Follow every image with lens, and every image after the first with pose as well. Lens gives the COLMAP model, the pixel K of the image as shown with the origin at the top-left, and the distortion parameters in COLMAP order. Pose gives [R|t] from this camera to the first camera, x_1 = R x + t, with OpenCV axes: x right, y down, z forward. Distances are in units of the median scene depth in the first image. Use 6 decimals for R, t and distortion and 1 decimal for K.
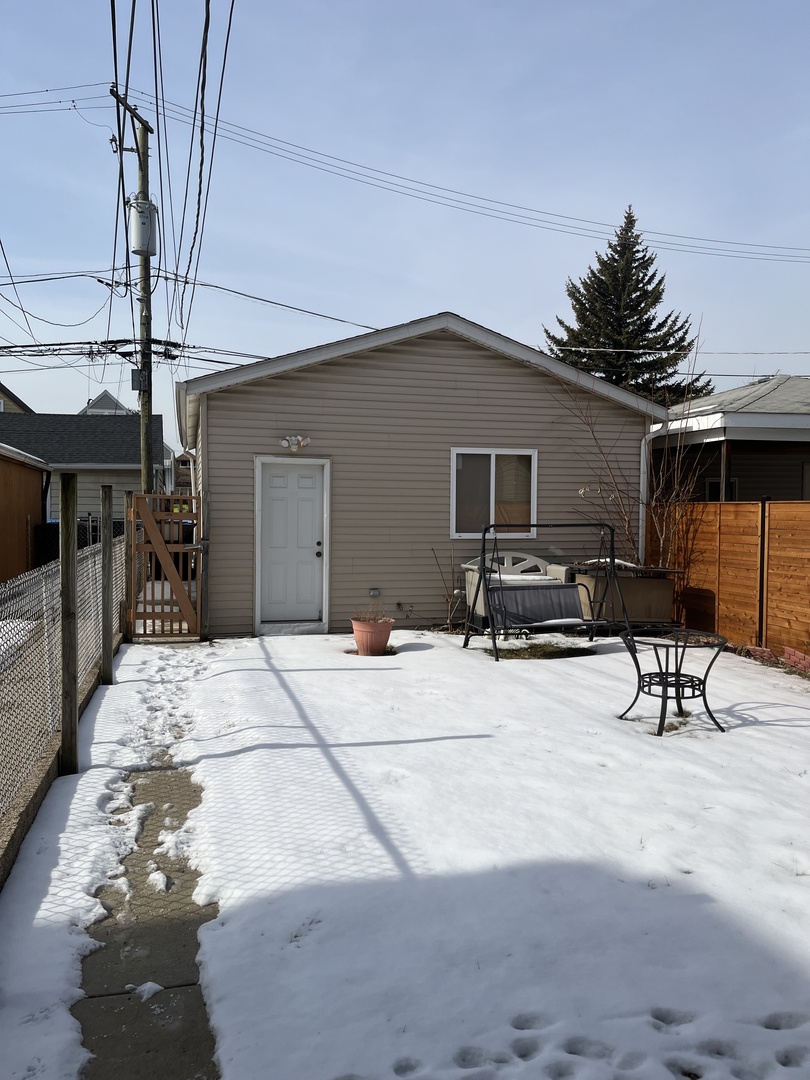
lens RADIAL K [[821.9, 0, 415.5], [0, 821.9, 541.7], [0, 0, 1]] dist [0.032821, -0.000421]
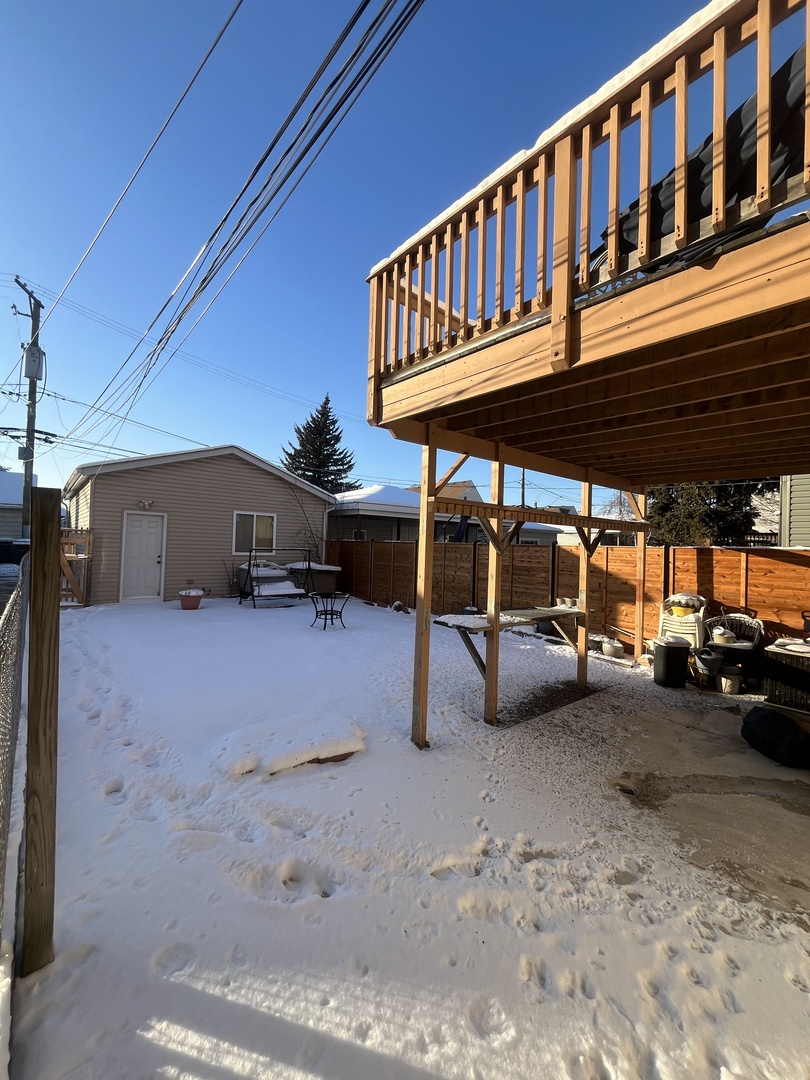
lens RADIAL K [[436.0, 0, 408.2], [0, 436.0, 537.0], [0, 0, 1]] dist [-0.003870, 0.000275]
pose [[0.903768, 0.033895, 0.426678, -0.018932], [-0.013251, 0.998597, -0.051261, 0.000684], [-0.427817, 0.040674, 0.902950, -0.125429]]
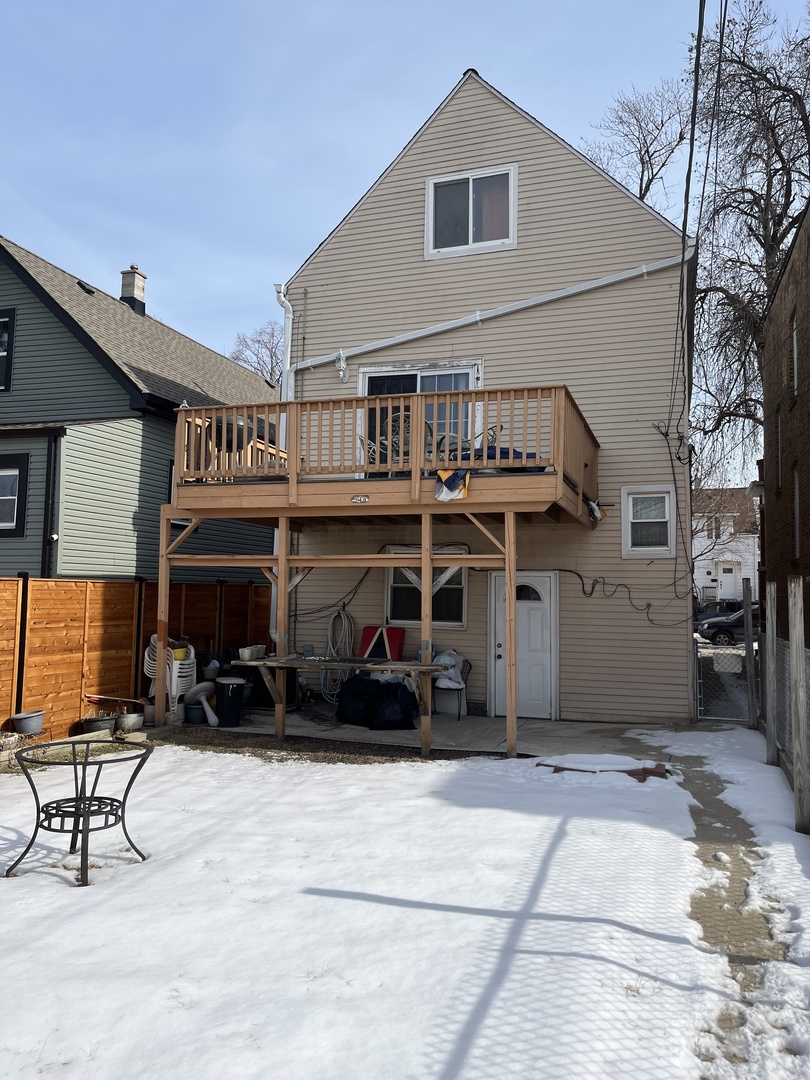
lens RADIAL K [[821.9, 0, 408.8], [0, 821.9, 536.0], [0, 0, 1]] dist [0.032821, -0.000421]
pose [[-0.826408, 0.019433, 0.562736, -0.155117], [0.001514, 0.999477, -0.032291, -0.025625], [-0.563070, -0.025834, -0.826006, 0.572600]]
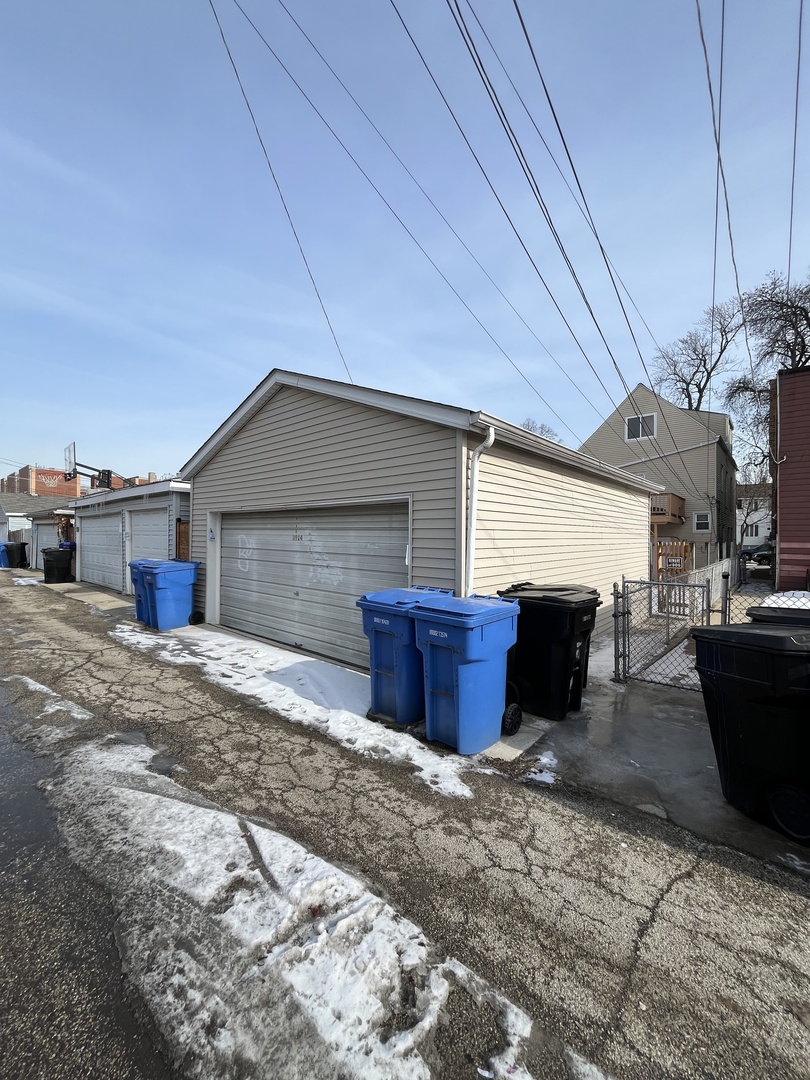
lens RADIAL K [[436.0, 0, 408.1], [0, 436.0, 535.9], [0, 0, 1]] dist [-0.003870, 0.000275]
pose [[-0.557898, -0.015044, 0.829773, -0.294863], [0.024053, 0.999123, 0.034286, -0.050657], [-0.829561, 0.039087, -0.557047, 0.859286]]
